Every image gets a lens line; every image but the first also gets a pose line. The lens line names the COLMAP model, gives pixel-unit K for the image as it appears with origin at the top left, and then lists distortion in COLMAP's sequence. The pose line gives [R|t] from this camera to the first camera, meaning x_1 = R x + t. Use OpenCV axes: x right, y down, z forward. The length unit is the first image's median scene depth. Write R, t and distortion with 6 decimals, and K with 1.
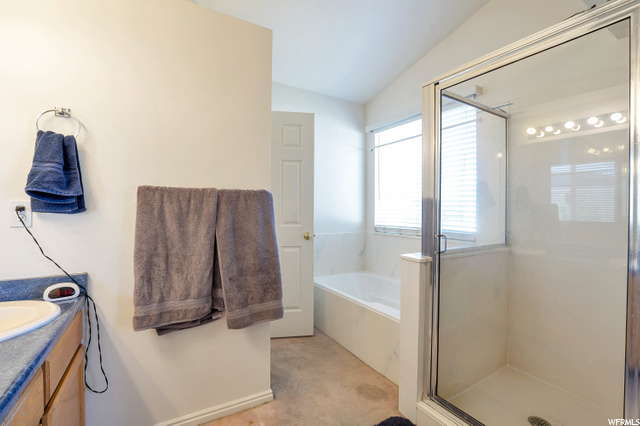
lens RADIAL K [[285.5, 0, 320.3], [0, 285.5, 211.5], [0, 0, 1]] dist [-0.028661, 0.001471]
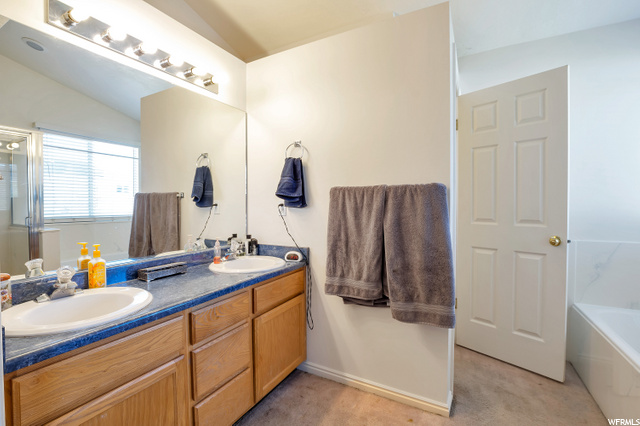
lens RADIAL K [[285.5, 0, 321.4], [0, 285.5, 210.4], [0, 0, 1]] dist [-0.028661, 0.001471]
pose [[0.511949, 0.010049, -0.858957, 0.465425], [-0.001746, 0.999942, 0.010658, 0.004228], [0.859014, -0.003957, 0.511937, 0.246339]]
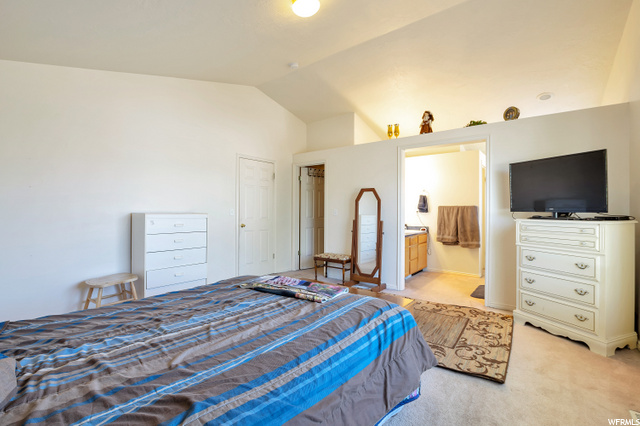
lens RADIAL K [[285.5, 0, 317.3], [0, 285.5, 211.1], [0, 0, 1]] dist [-0.028661, 0.001471]
pose [[0.339062, 0.001042, -0.940764, 2.436761], [-0.004988, 0.999987, -0.000690, -0.005854], [0.940751, 0.004926, 0.339063, -1.892433]]
